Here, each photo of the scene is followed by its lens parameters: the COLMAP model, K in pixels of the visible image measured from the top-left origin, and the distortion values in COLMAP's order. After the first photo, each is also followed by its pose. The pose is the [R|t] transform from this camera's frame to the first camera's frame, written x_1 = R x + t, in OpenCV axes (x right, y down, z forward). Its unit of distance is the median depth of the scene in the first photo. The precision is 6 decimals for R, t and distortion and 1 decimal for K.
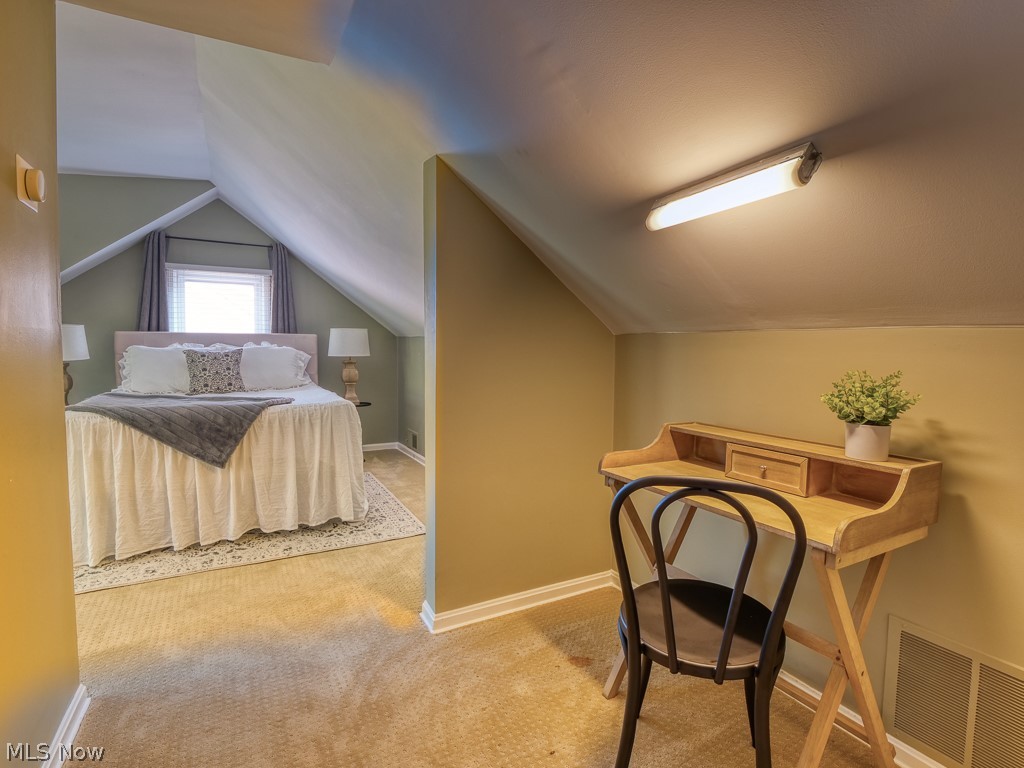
lens RADIAL K [[509.6, 0, 512.0], [0, 509.6, 384.0], [0, 0, 1]] dist [-0.013733, -0.000344]
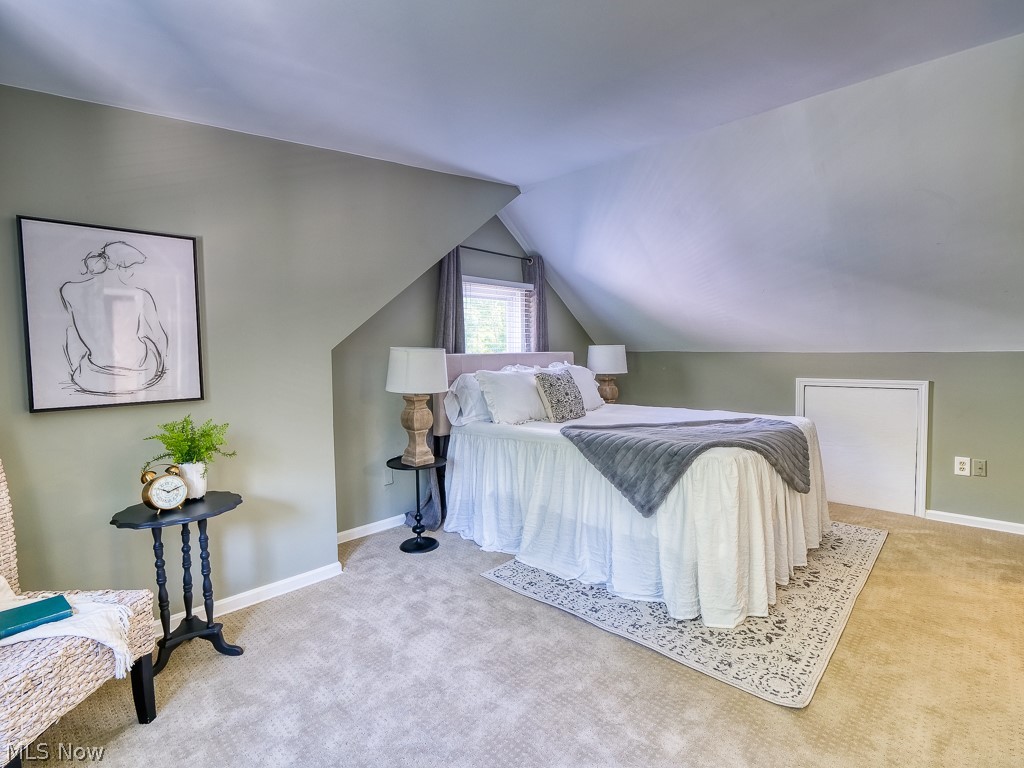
lens RADIAL K [[502.3, 0, 518.8], [0, 502.3, 374.4], [0, 0, 1]] dist [-0.012413, -0.000788]
pose [[0.951149, -0.040973, 0.306001, -0.873943], [0.052282, 0.998215, -0.028852, -0.038322], [-0.304273, 0.043441, 0.951594, 0.154262]]
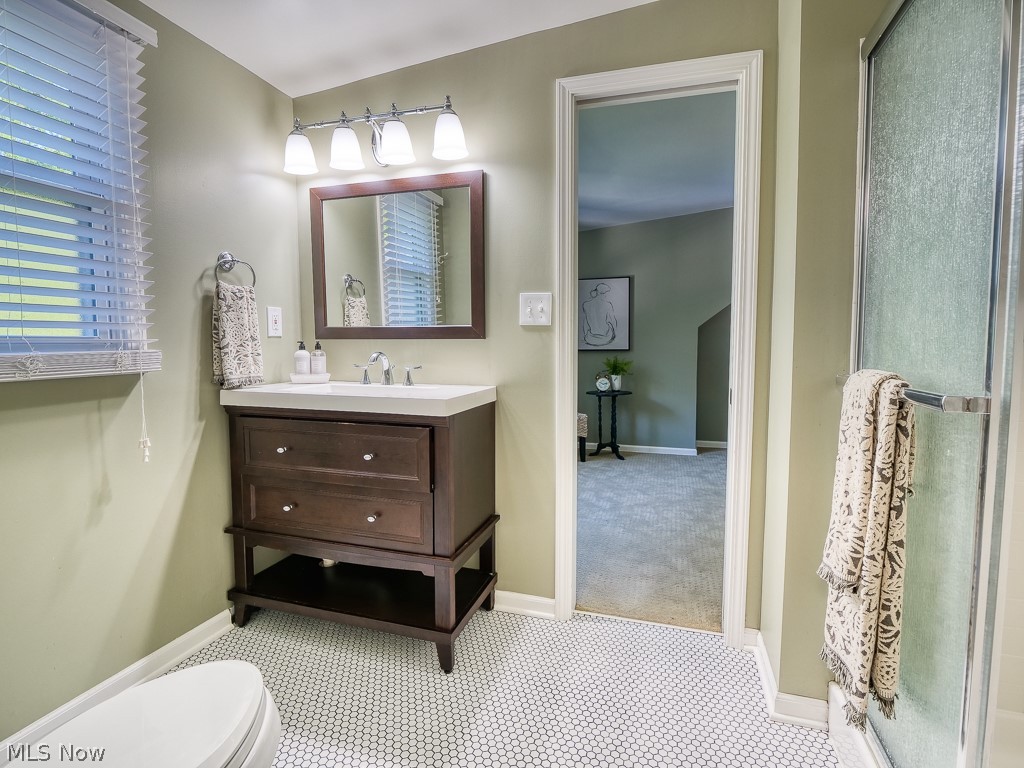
lens RADIAL K [[502.3, 0, 518.8], [0, 502.3, 374.4], [0, 0, 1]] dist [-0.012413, -0.000788]
pose [[0.704487, 0.037669, -0.708716, -0.379442], [-0.046906, 0.998878, 0.006465, 0.016447], [0.708165, 0.028689, 0.705464, -0.247564]]
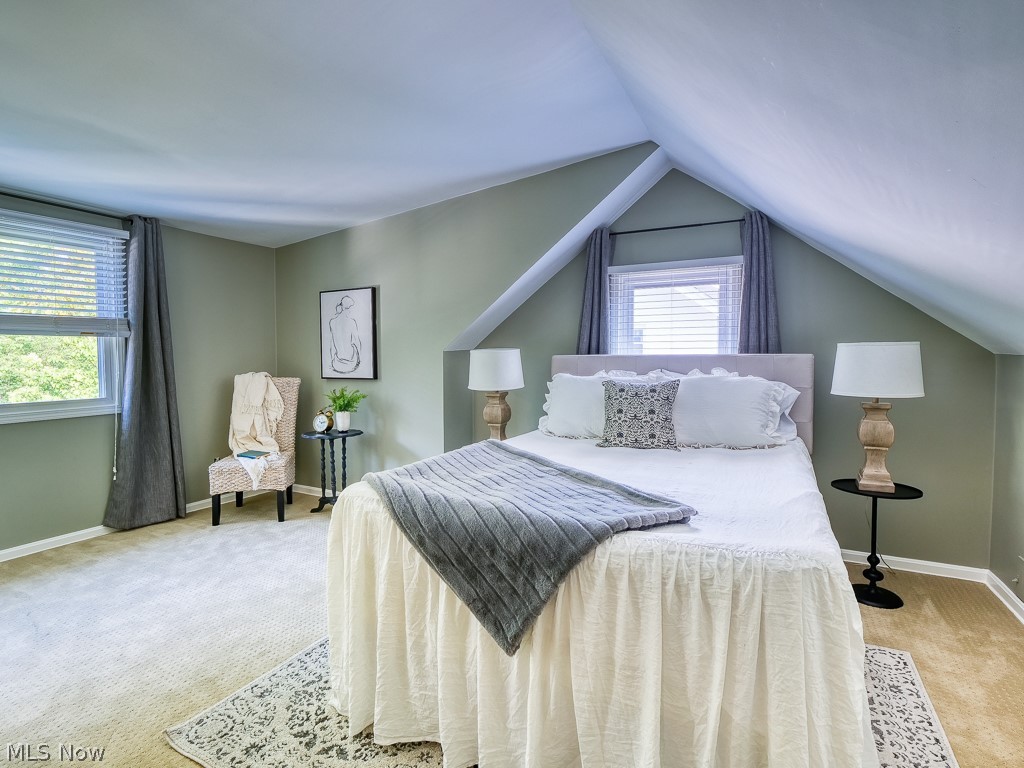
lens RADIAL K [[502.3, 0, 518.8], [0, 502.3, 374.4], [0, 0, 1]] dist [-0.012413, -0.000788]
pose [[0.561842, 0.020220, -0.826997, -0.115862], [-0.053611, 0.998490, -0.012009, -0.056788], [0.825505, 0.051084, 0.562078, 0.460960]]
